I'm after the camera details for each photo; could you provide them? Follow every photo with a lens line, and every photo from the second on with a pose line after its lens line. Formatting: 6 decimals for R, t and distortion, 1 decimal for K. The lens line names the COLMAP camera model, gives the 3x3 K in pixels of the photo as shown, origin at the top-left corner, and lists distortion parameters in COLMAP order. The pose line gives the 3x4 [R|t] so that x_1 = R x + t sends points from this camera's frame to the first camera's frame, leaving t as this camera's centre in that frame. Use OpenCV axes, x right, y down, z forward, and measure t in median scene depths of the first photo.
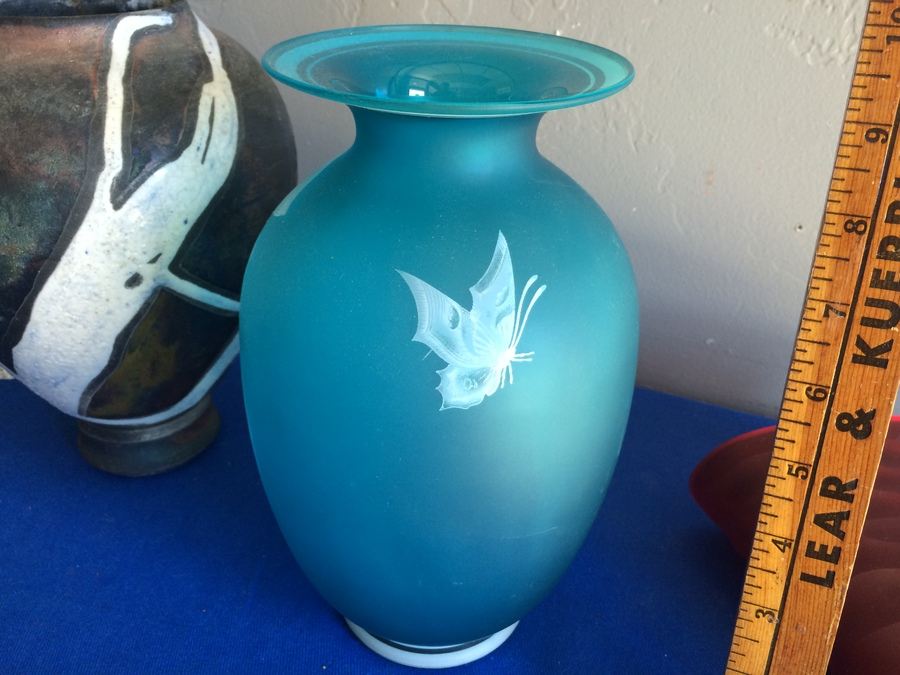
lens RADIAL K [[801.0, 0, 448.5], [0, 801.0, 340.9], [0, 0, 1]] dist [0.070491, -0.126516]
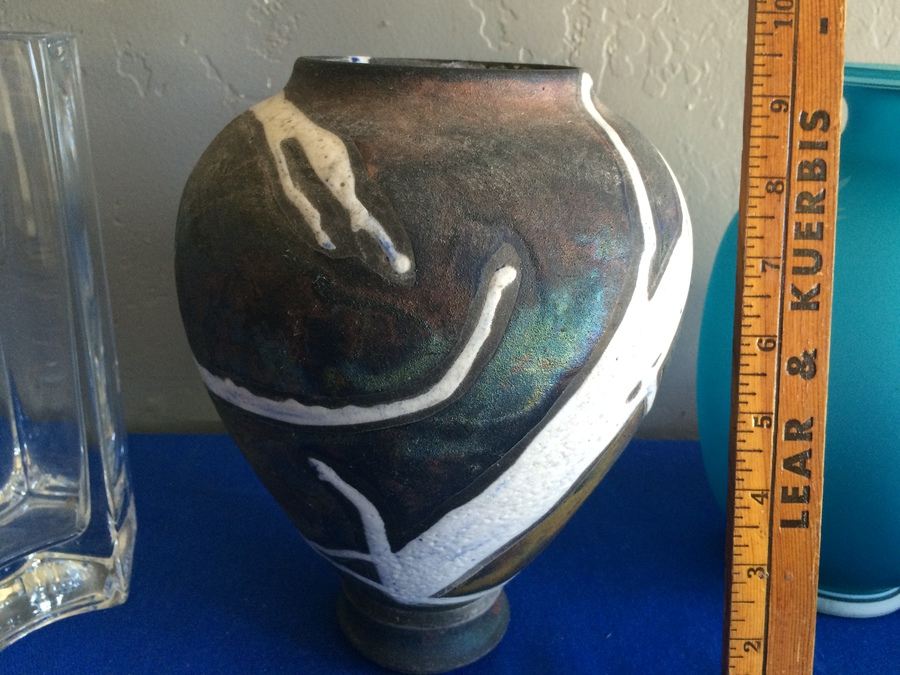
lens RADIAL K [[801.0, 0, 452.3], [0, 801.0, 335.1], [0, 0, 1]] dist [0.070491, -0.126516]
pose [[0.912627, -0.118250, 0.391317, -0.338115], [0.175919, 0.977684, -0.114836, 0.100410], [-0.369005, 0.173642, 0.913063, 0.165140]]
